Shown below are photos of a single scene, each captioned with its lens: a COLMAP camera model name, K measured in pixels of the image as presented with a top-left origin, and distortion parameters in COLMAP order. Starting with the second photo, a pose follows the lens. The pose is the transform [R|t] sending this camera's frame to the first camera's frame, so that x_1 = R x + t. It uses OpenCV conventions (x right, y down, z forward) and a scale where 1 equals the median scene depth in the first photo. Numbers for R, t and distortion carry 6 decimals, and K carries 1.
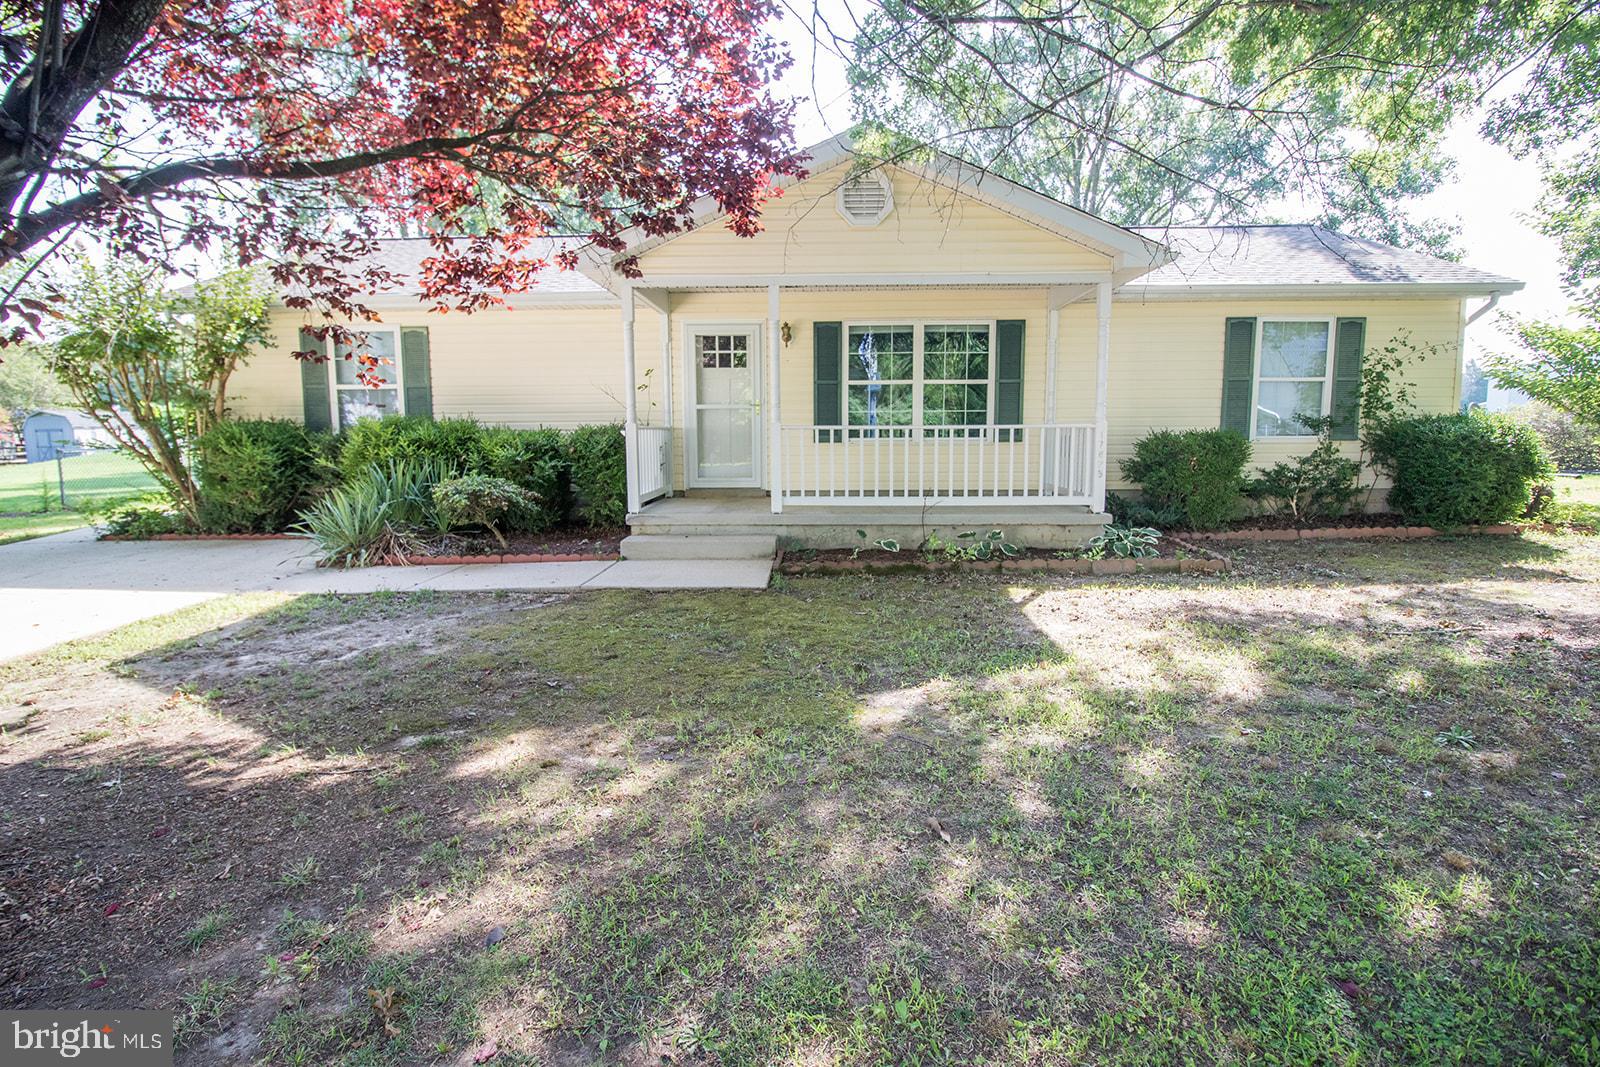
lens RADIAL K [[747.0, 0, 801.7], [0, 747.0, 514.5], [0, 0, 1]] dist [-0.001300, -0.009529]
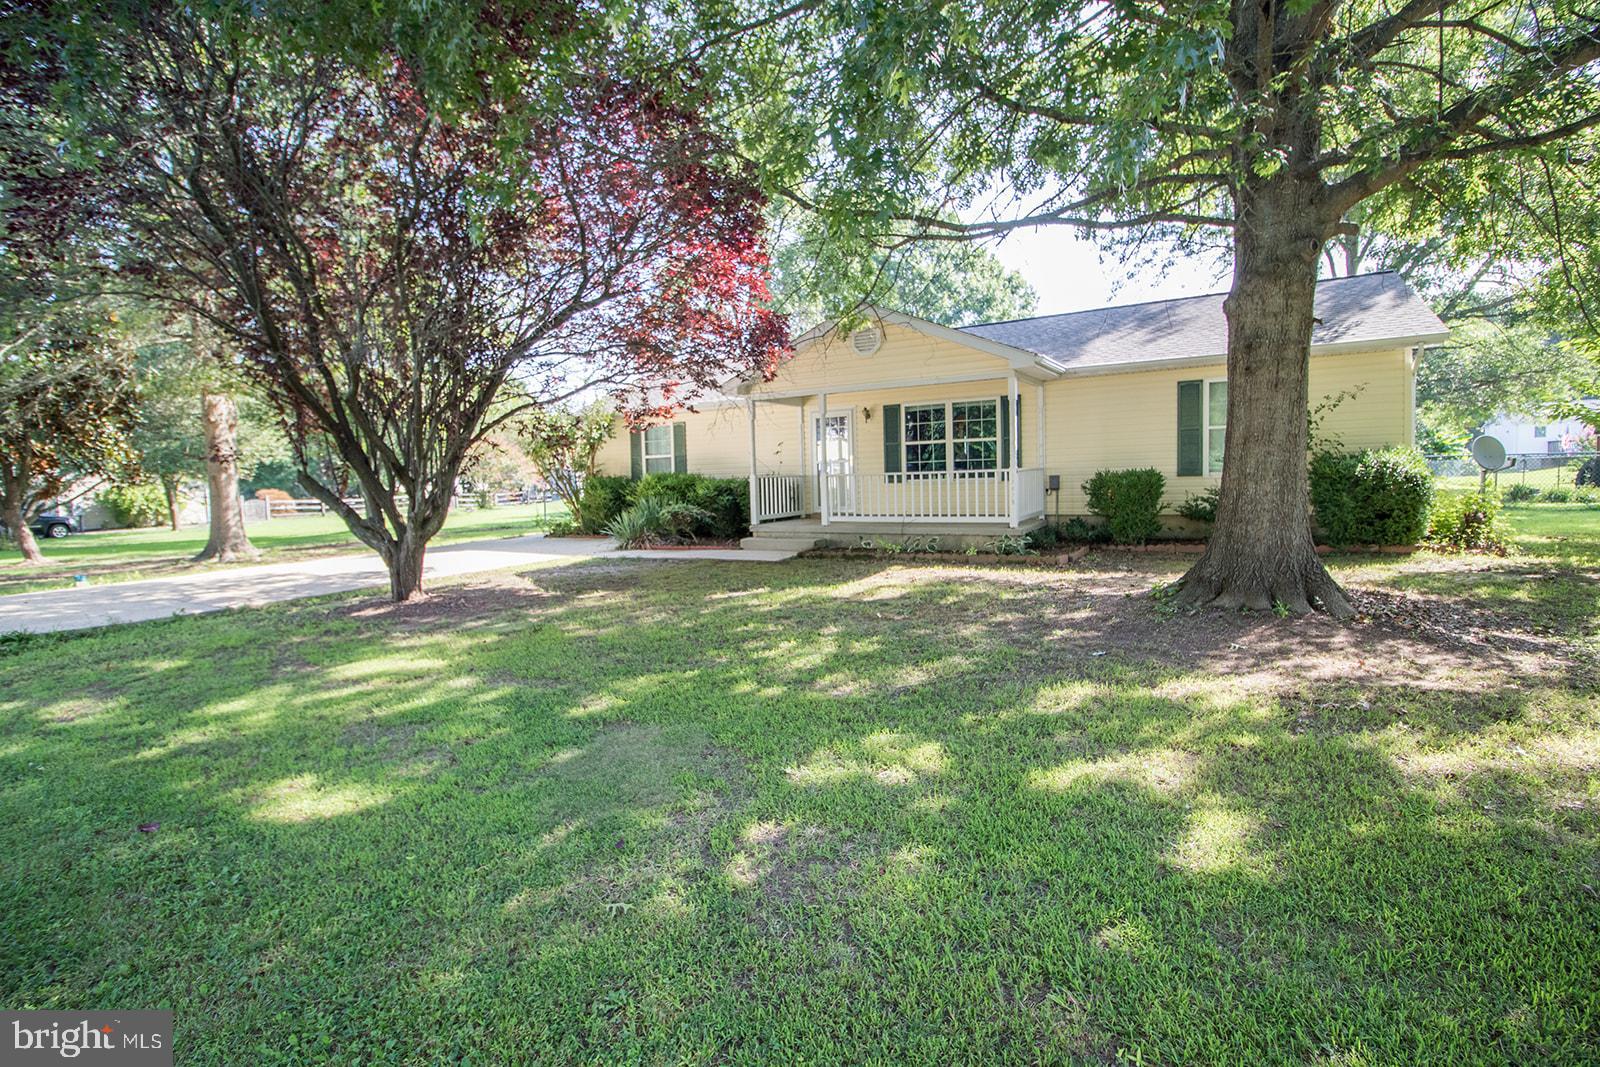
lens RADIAL K [[739.2, 0, 798.4], [0, 739.2, 514.0], [0, 0, 1]] dist [0.002633, -0.014552]
pose [[0.875645, 0.004393, -0.482936, 0.635494], [-0.028734, 0.998661, -0.043016, 0.039844], [0.482100, 0.051543, 0.874599, -0.435670]]
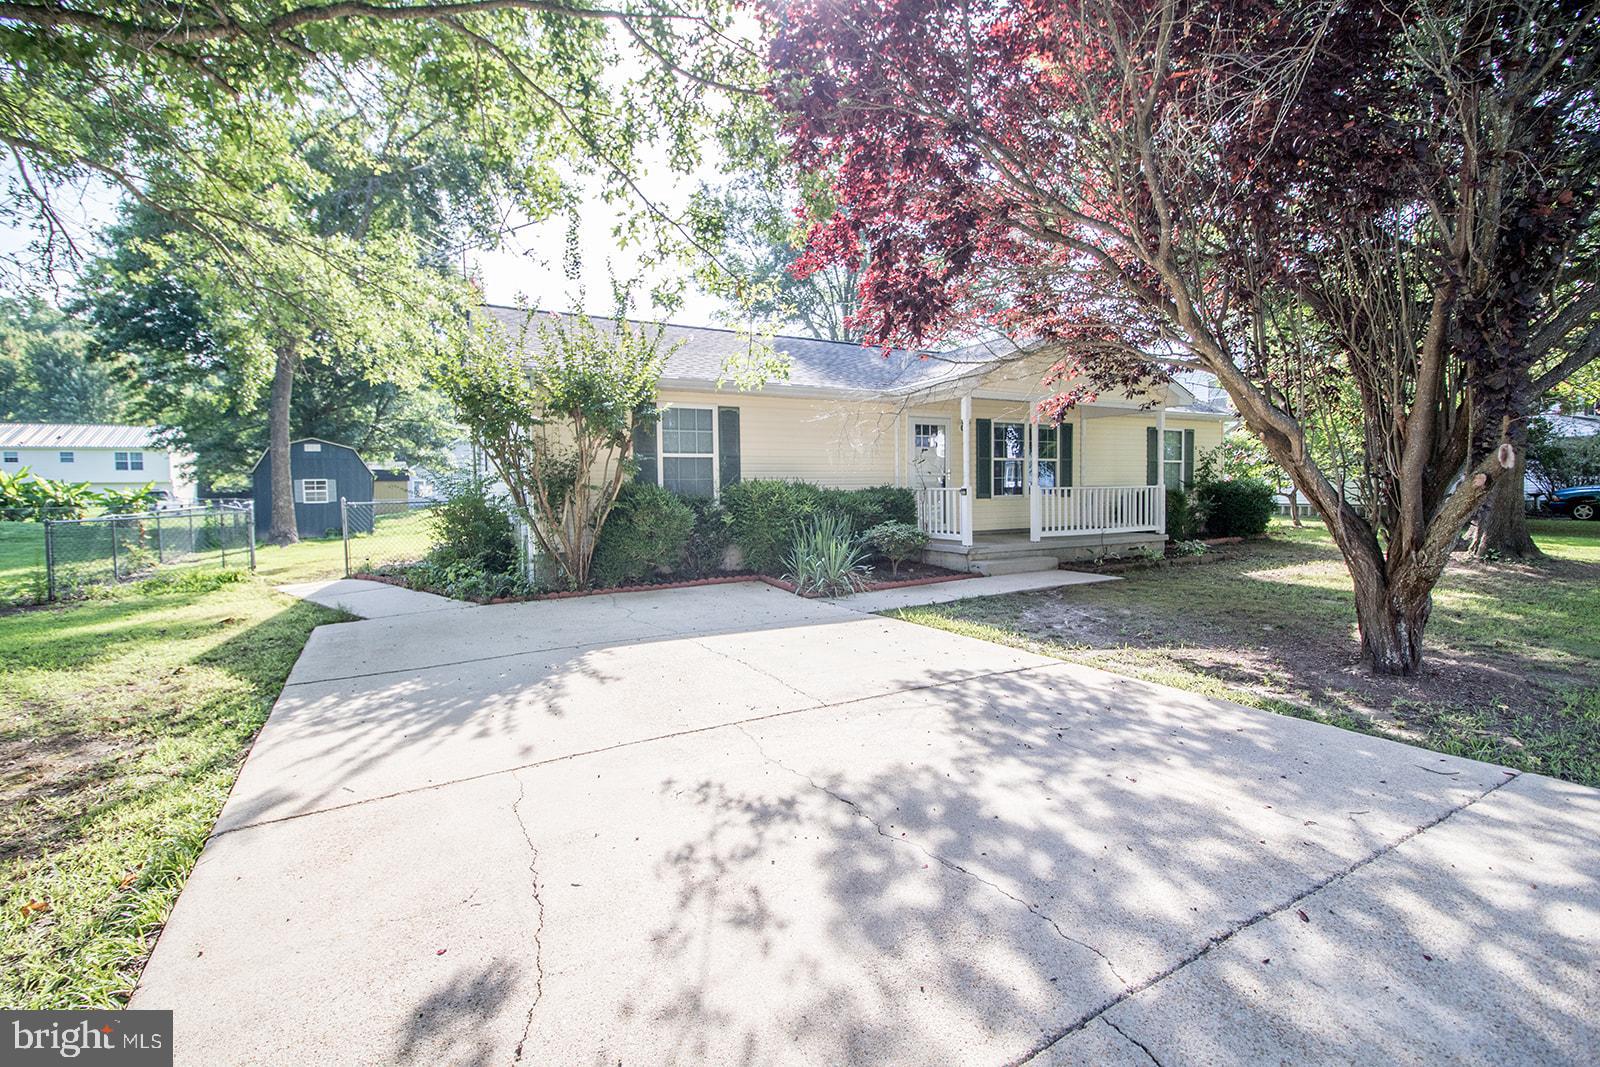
lens RADIAL K [[739.2, 0, 798.4], [0, 739.2, 514.0], [0, 0, 1]] dist [0.002633, -0.014552]
pose [[0.848777, -0.022653, 0.528266, -1.141973], [0.066596, 0.995706, -0.064303, 0.005492], [-0.524541, 0.089760, 0.846641, -0.060682]]
